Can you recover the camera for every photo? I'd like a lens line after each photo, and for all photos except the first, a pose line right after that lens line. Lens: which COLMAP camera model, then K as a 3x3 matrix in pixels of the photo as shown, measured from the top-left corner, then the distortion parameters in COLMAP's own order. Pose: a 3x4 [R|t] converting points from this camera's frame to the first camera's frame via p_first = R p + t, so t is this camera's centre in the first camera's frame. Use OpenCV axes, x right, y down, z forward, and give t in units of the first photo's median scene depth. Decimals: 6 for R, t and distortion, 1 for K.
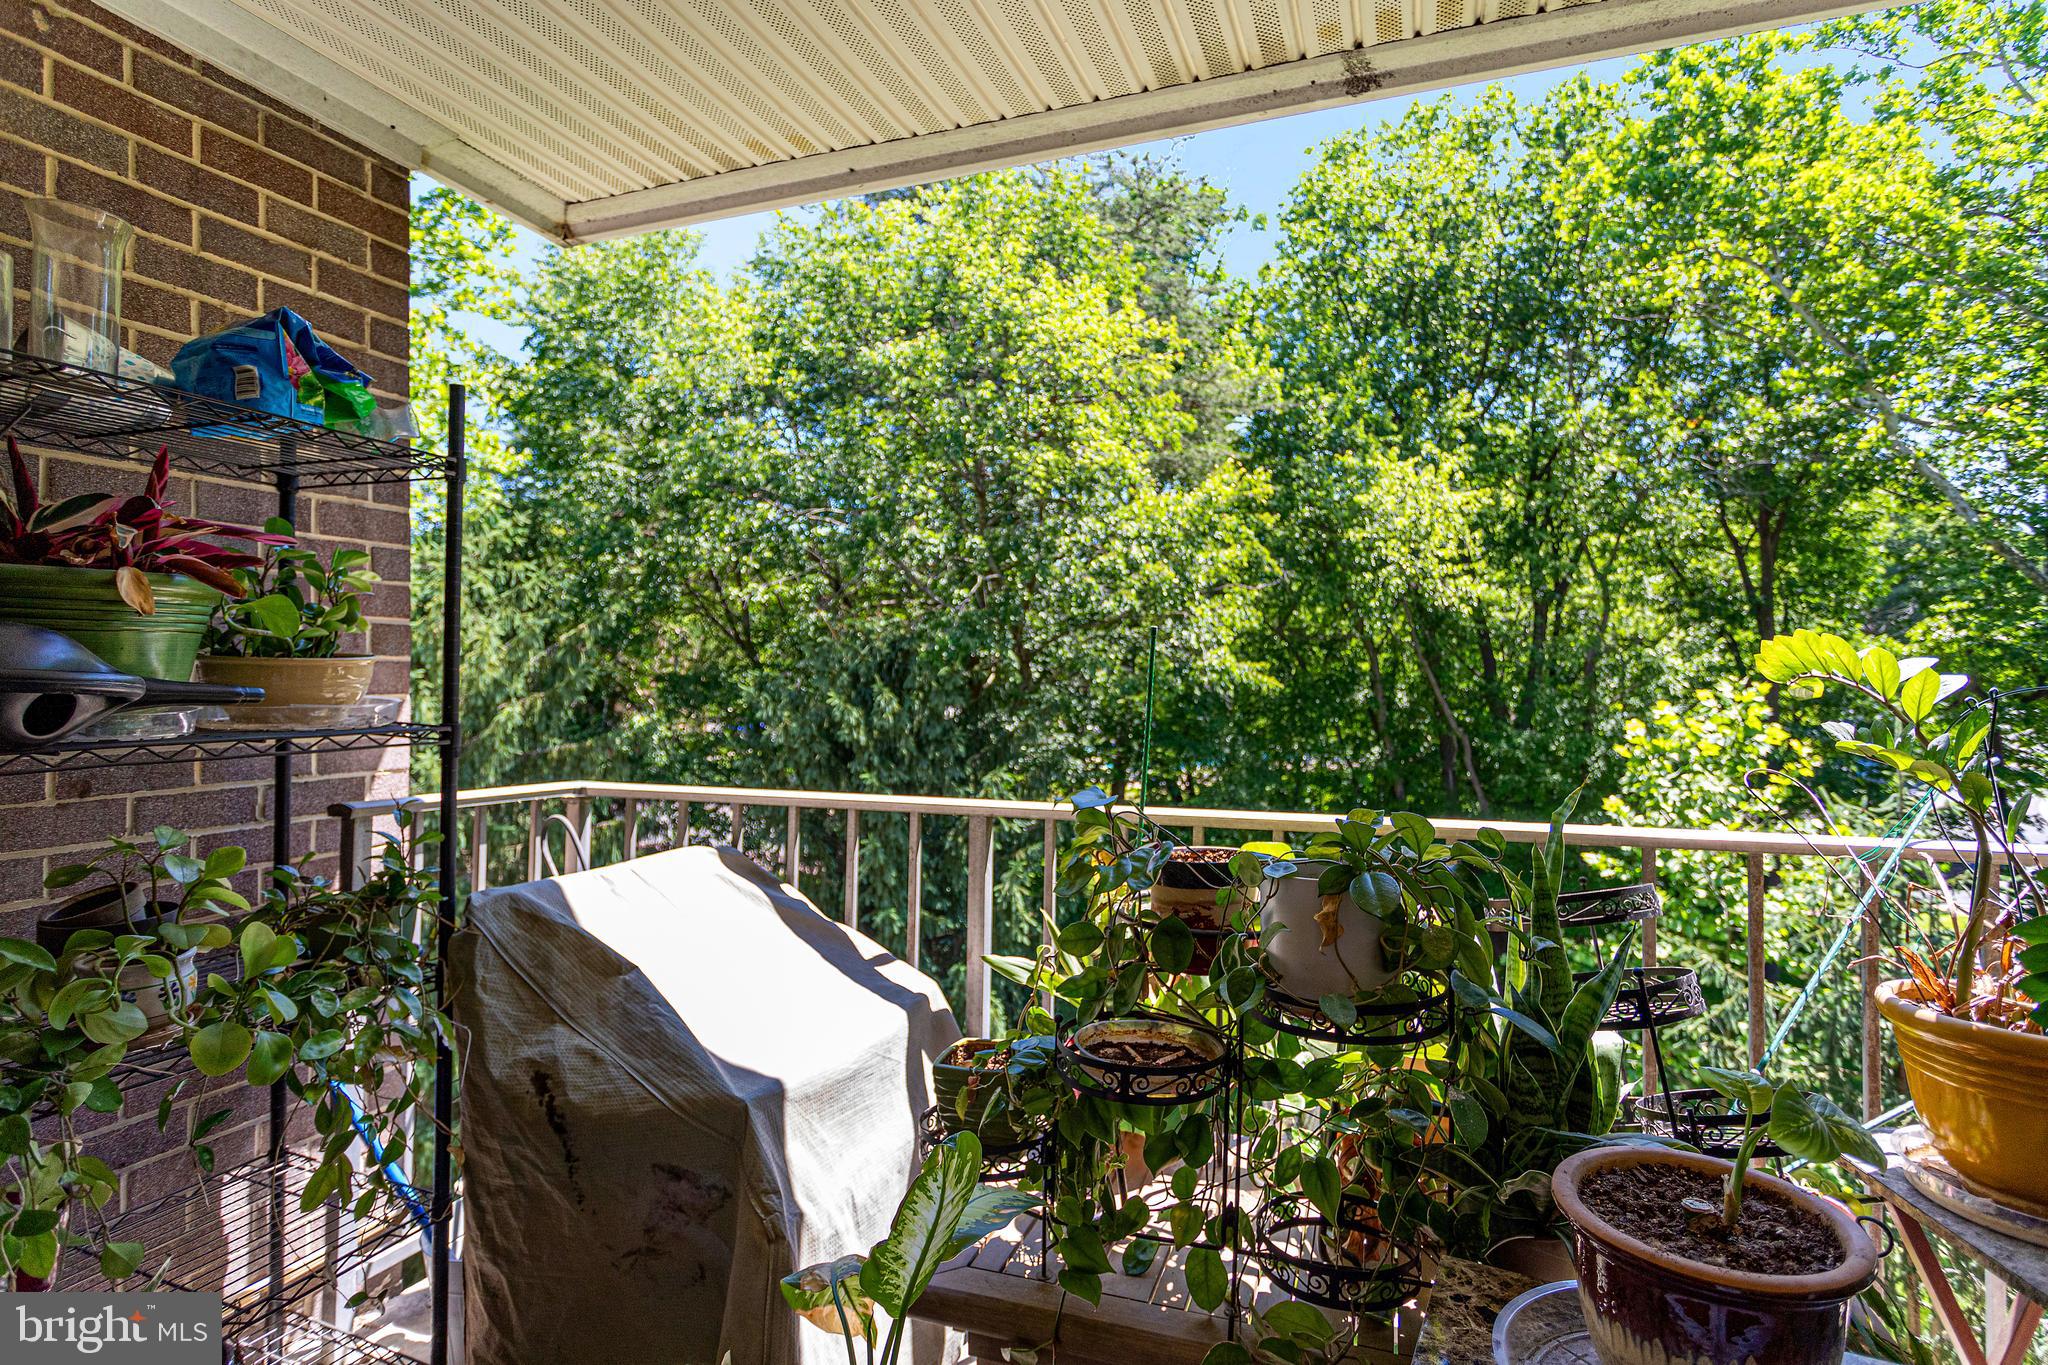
lens RADIAL K [[1026.4, 0, 1050.3], [0, 1026.4, 643.3], [0, 0, 1]] dist [-0.002820, -0.001239]
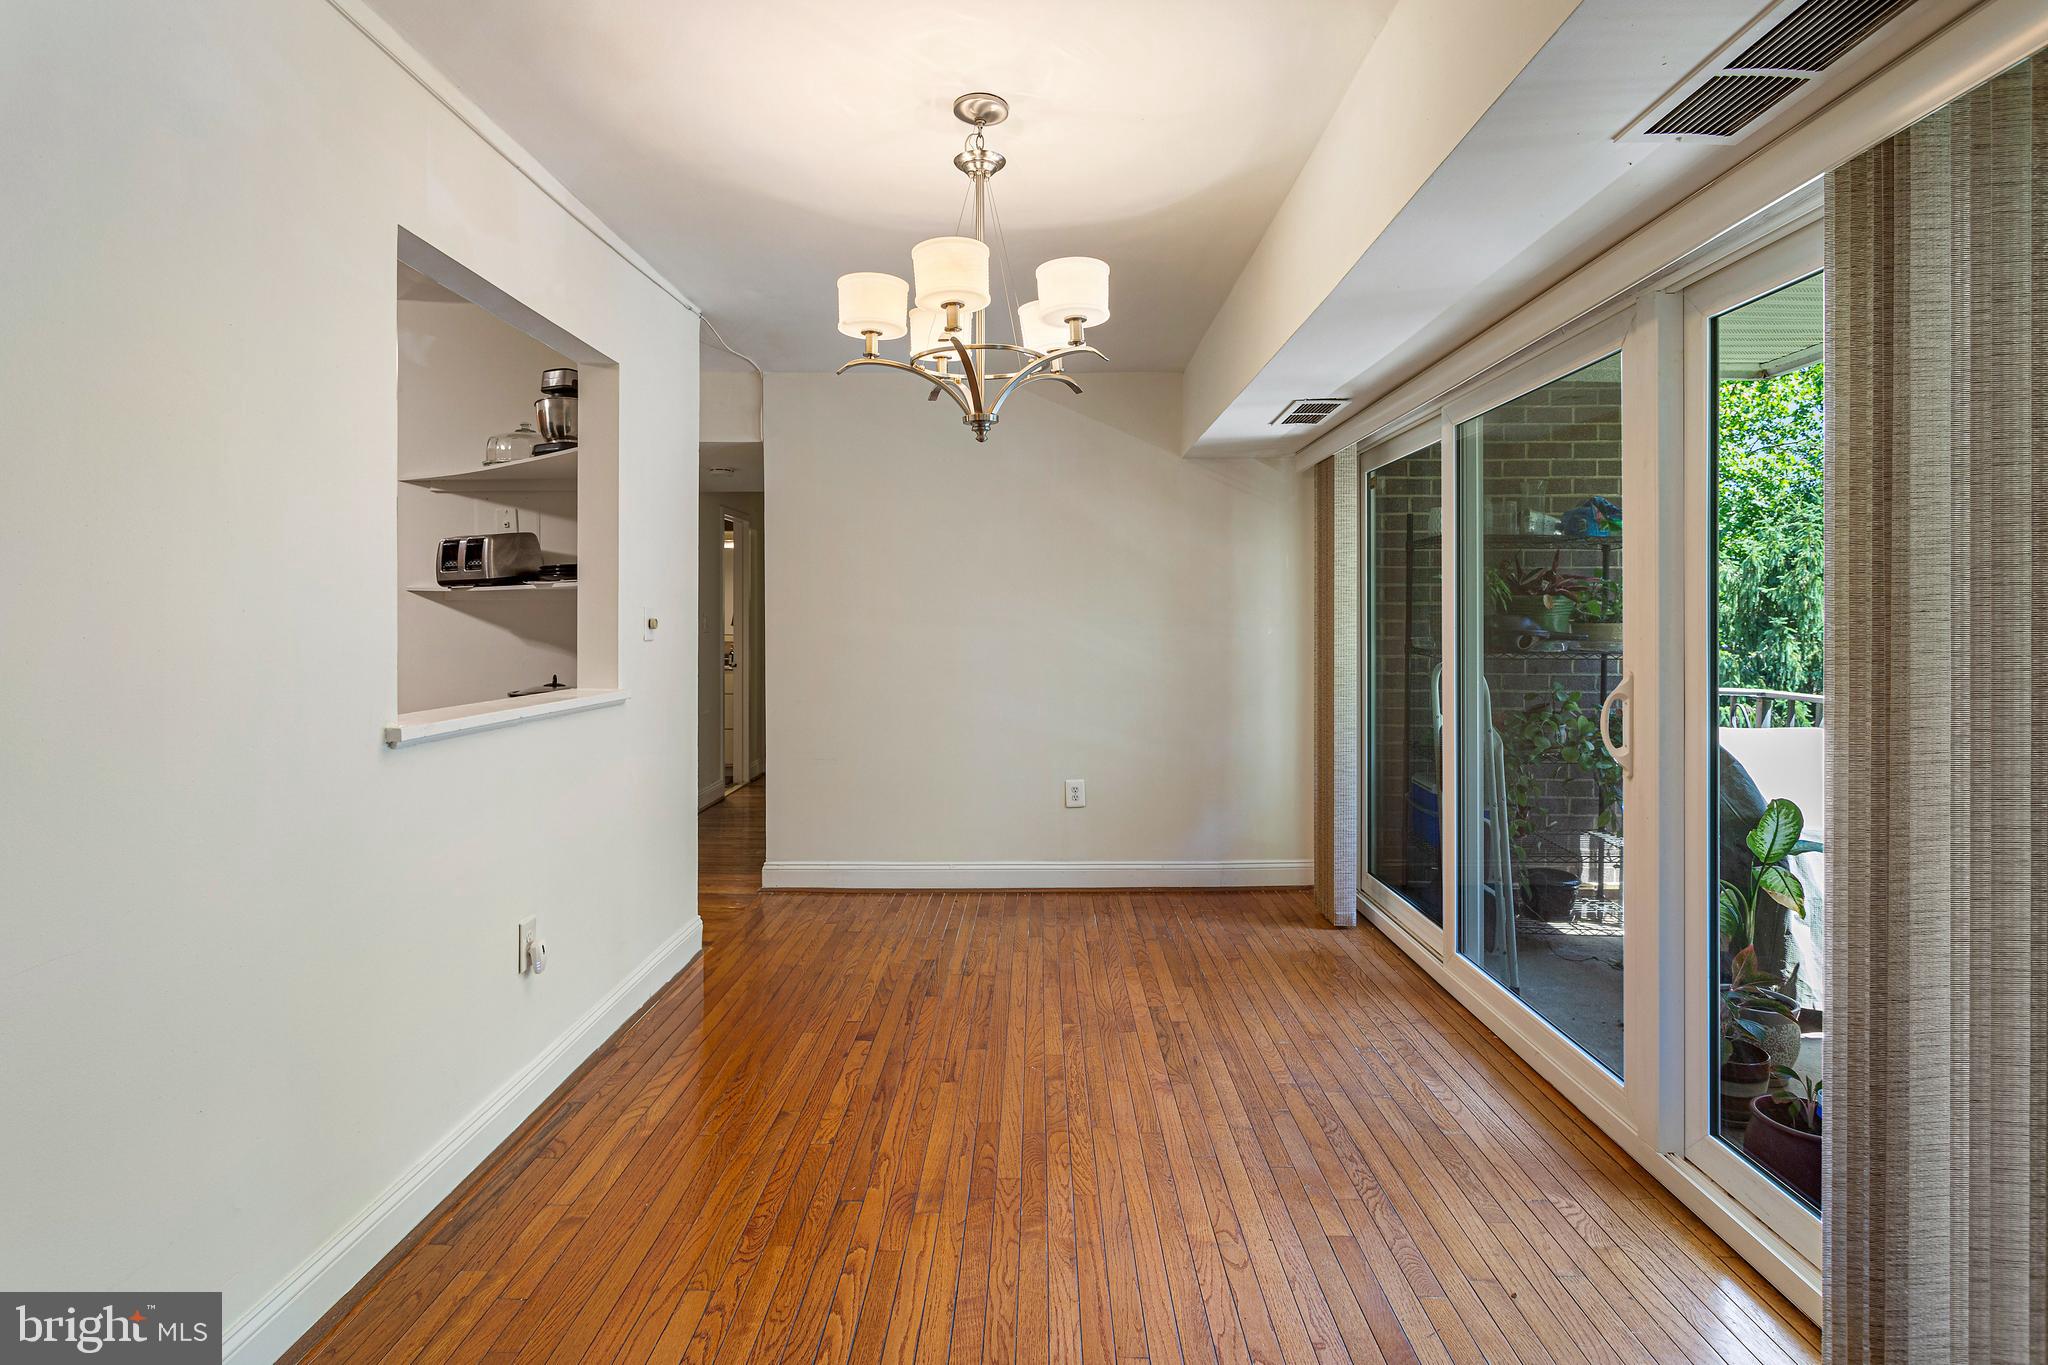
lens RADIAL K [[999.8, 0, 1048.5], [0, 999.8, 675.9], [0, 0, 1]] dist [-0.000461, 0.000746]
pose [[0.343200, 0.053324, -0.937748, 1.054912], [0.029523, 0.997281, 0.067515, -0.058712], [0.938798, -0.050856, 0.340692, -1.073030]]
